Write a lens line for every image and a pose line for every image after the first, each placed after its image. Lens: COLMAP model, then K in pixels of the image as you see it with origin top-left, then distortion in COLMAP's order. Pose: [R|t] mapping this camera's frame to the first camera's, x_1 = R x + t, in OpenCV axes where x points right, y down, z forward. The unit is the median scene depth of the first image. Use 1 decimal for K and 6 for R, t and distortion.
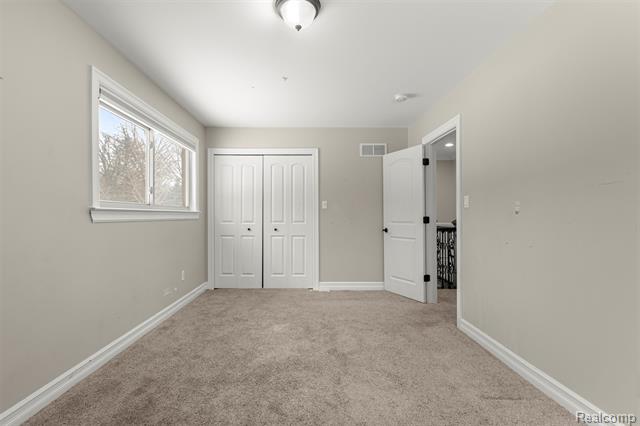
lens RADIAL K [[299.7, 0, 316.9], [0, 299.7, 217.6], [0, 0, 1]] dist [0.001153, 0.000108]
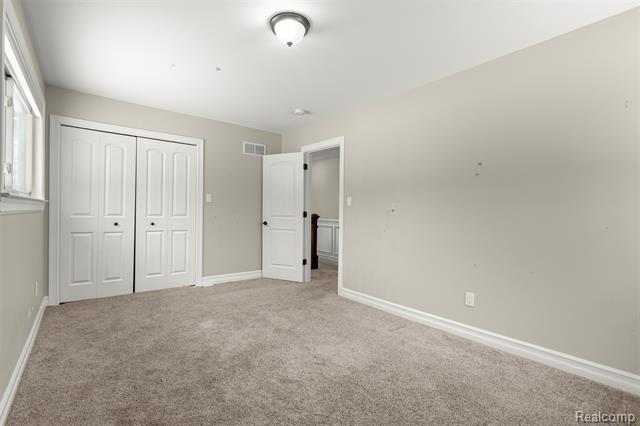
lens RADIAL K [[292.2, 0, 320.0], [0, 292.2, 213.0], [0, 0, 1]] dist [0.002111, -0.000031]
pose [[0.784416, 0.011269, 0.620133, -0.335869], [-0.014250, 0.999898, -0.000145, 0.001364], [-0.620071, -0.008723, 0.784497, 0.027980]]
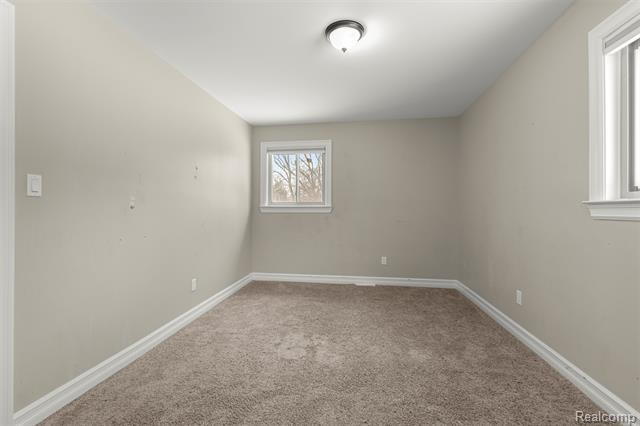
lens RADIAL K [[292.2, 0, 320.0], [0, 292.2, 213.0], [0, 0, 1]] dist [0.002111, -0.000031]
pose [[-0.986876, -0.001535, 0.161470, -0.079821], [0.000419, 0.999927, 0.012064, -0.005555], [-0.161477, 0.011973, -0.986804, 1.120972]]
